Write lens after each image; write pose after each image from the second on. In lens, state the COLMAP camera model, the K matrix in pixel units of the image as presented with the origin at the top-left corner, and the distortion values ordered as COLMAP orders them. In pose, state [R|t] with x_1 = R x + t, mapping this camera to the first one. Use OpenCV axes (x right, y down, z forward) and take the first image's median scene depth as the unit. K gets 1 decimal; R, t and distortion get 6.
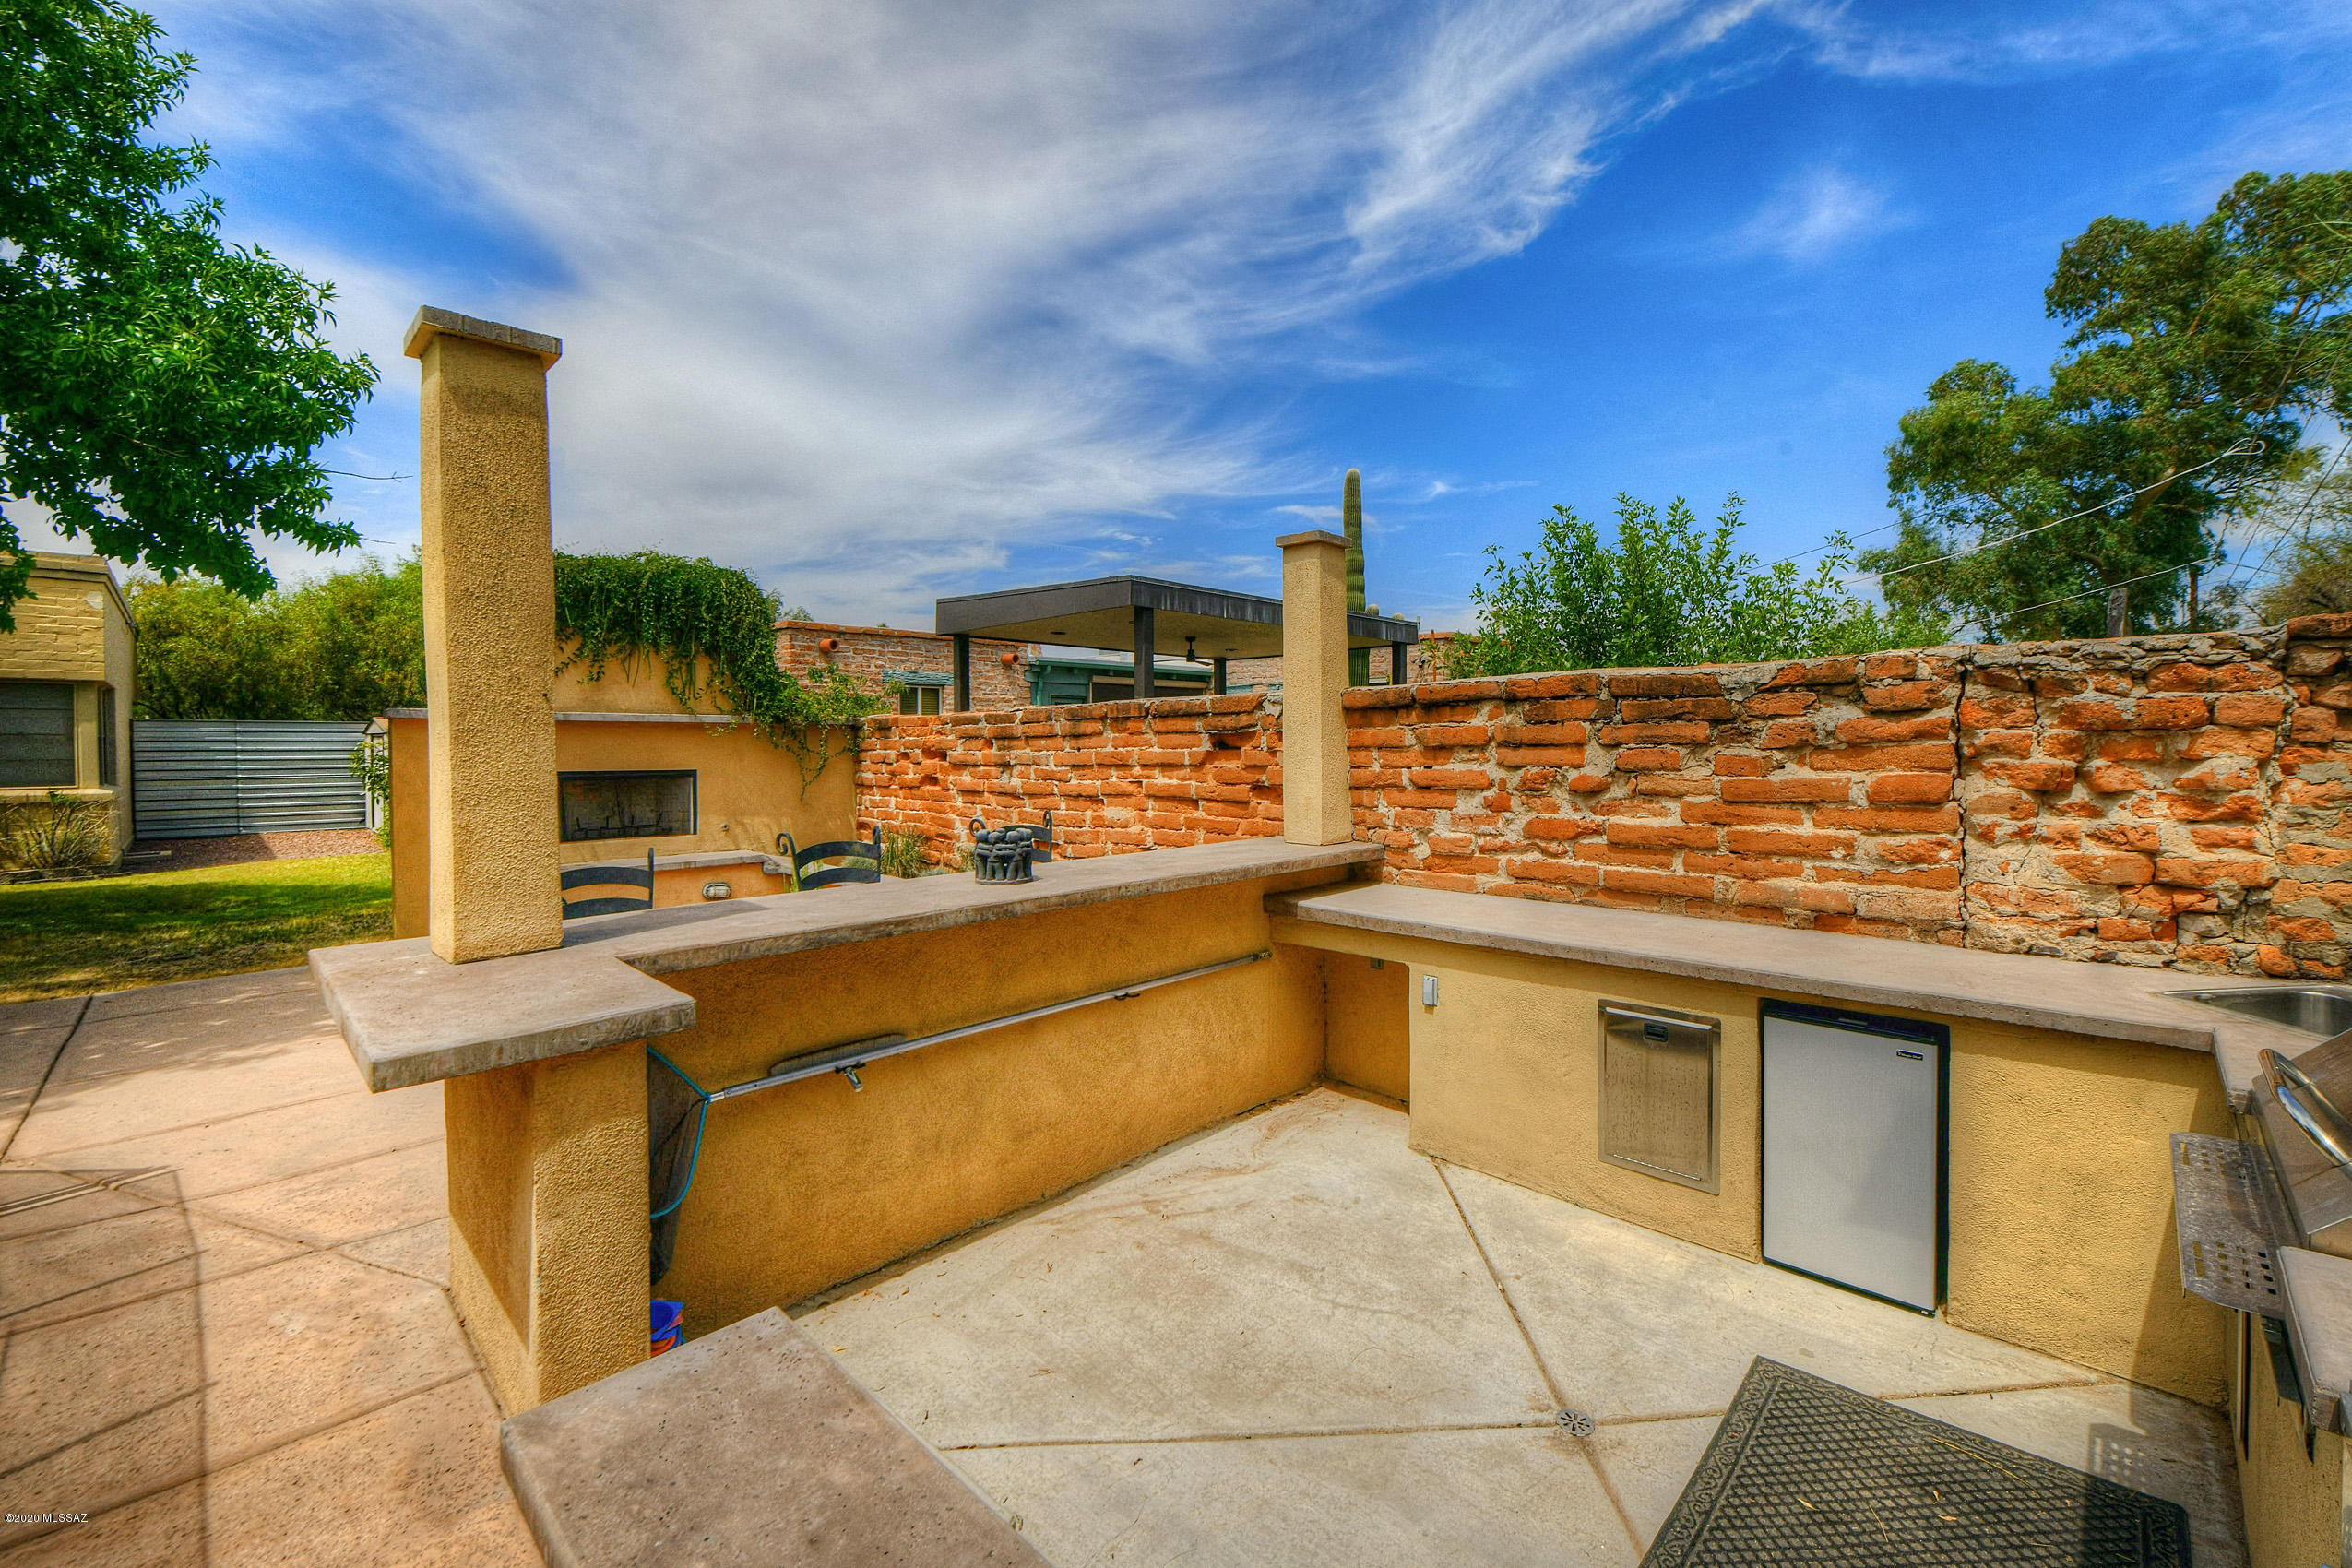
lens RADIAL K [[996.0, 0, 1176.0], [0, 996.0, 784.0], [0, 0, 1]] dist [-0.010550, 0.000760]
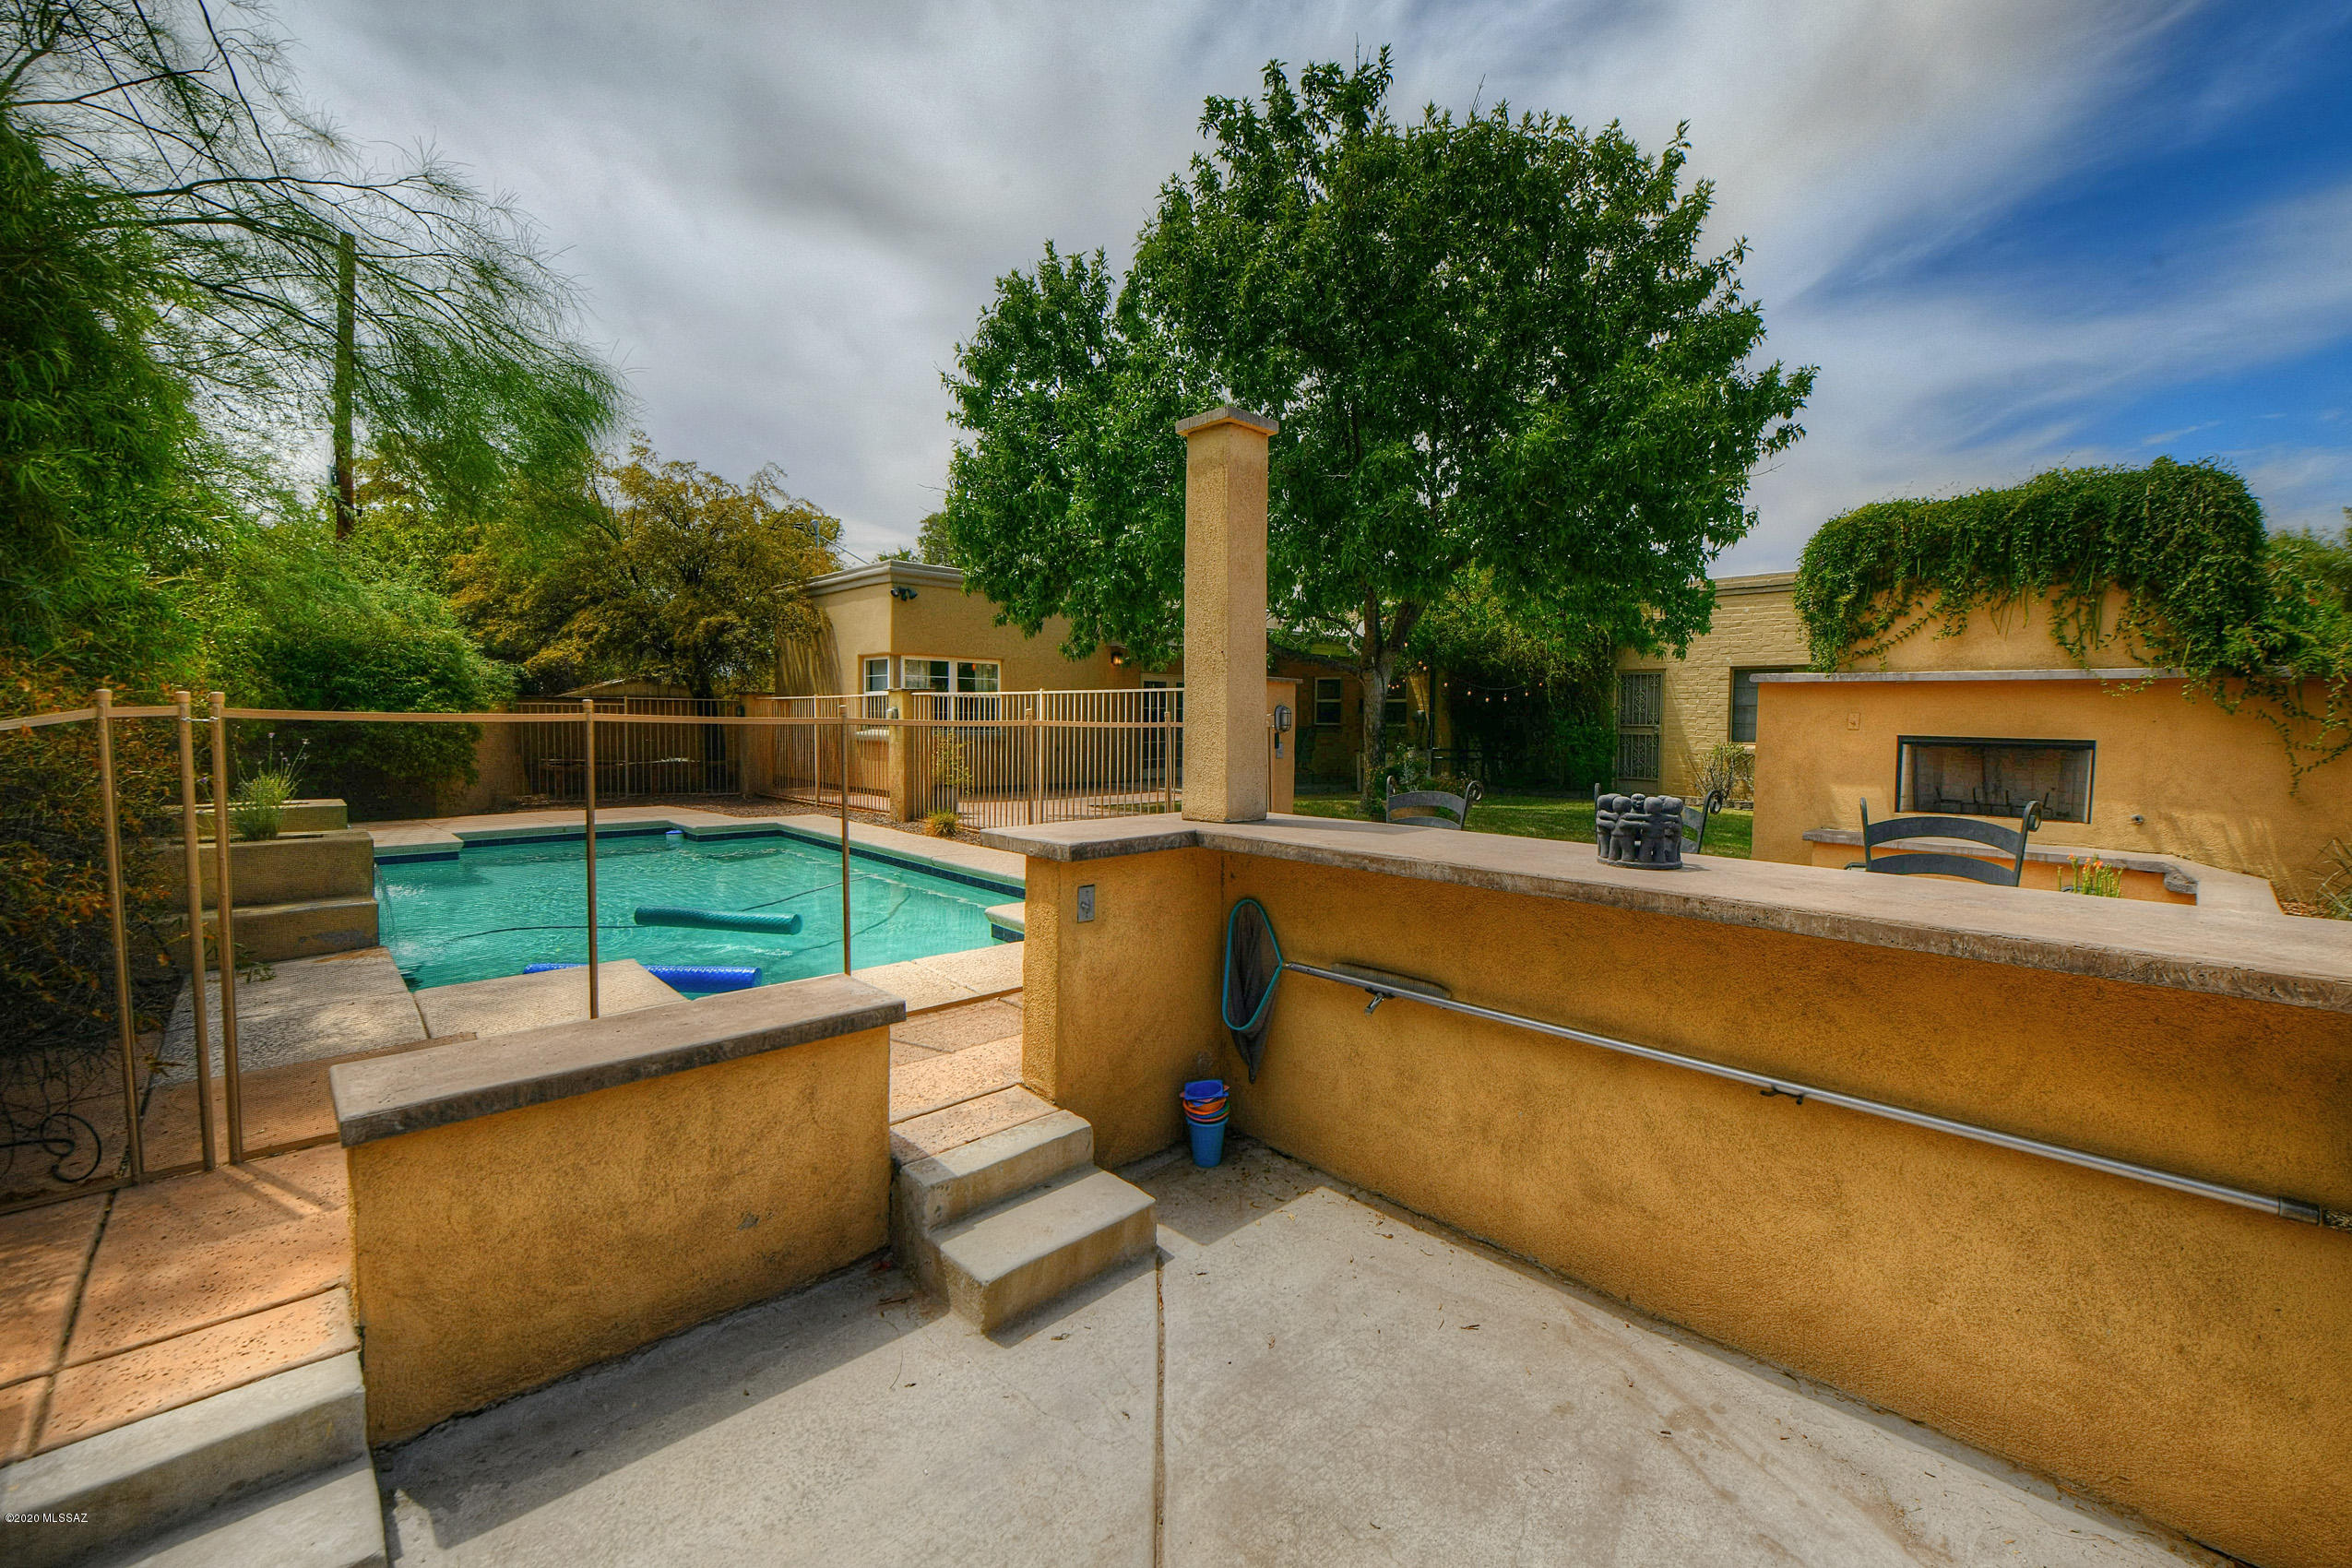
lens RADIAL K [[938.1, 0, 1218.0], [0, 938.1, 775.5], [0, 0, 1]] dist [-0.000875, -0.000173]
pose [[-0.010929, 0.061905, -0.998022, 0.536625], [-0.049702, 0.996815, 0.062374, 0.002063], [0.998704, 0.050285, -0.007818, 0.687638]]
